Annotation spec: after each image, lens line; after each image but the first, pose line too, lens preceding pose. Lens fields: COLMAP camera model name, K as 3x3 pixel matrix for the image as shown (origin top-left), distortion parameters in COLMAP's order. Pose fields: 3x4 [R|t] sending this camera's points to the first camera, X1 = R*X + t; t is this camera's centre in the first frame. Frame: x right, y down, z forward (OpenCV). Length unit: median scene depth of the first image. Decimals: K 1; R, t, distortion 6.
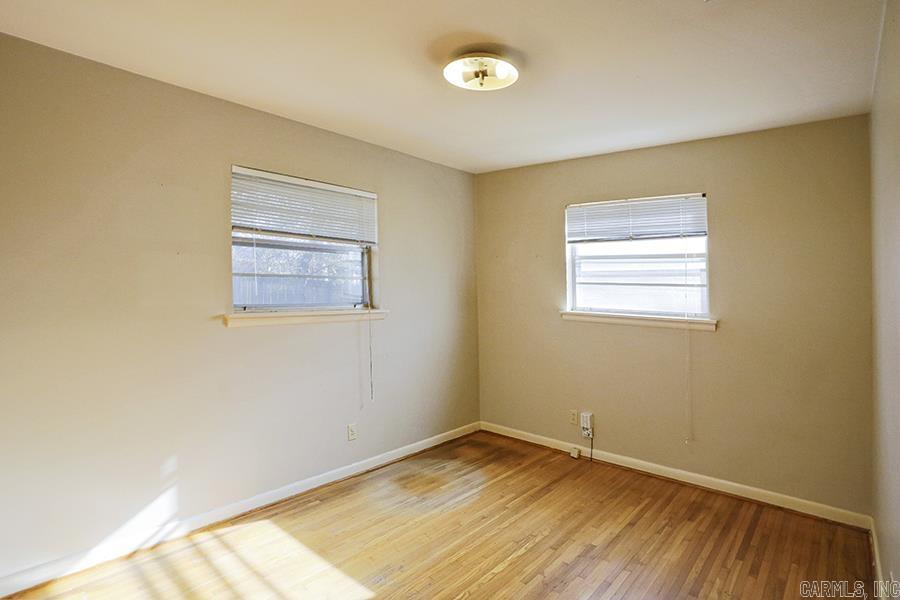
lens RADIAL K [[470.4, 0, 446.5], [0, 470.4, 287.0], [0, 0, 1]] dist [-0.000760, 0.002031]
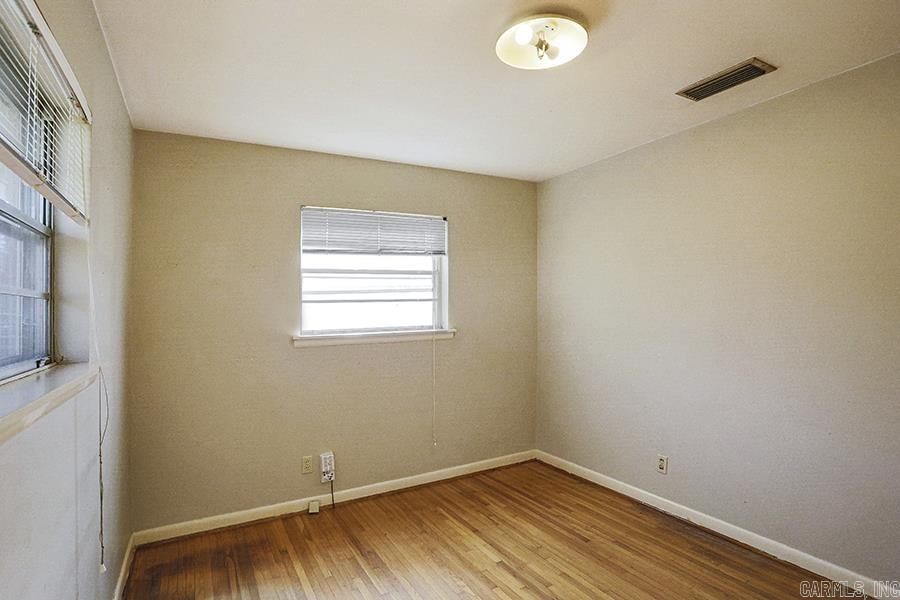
lens RADIAL K [[480.4, 0, 450.0], [0, 480.4, 300.0], [0, 0, 1]] dist [-0.005697, 0.001308]
pose [[0.361670, -0.016402, 0.932162, -0.471201], [0.040358, 0.999183, 0.001922, -0.002430], [-0.931432, 0.036925, 0.362036, 0.518905]]
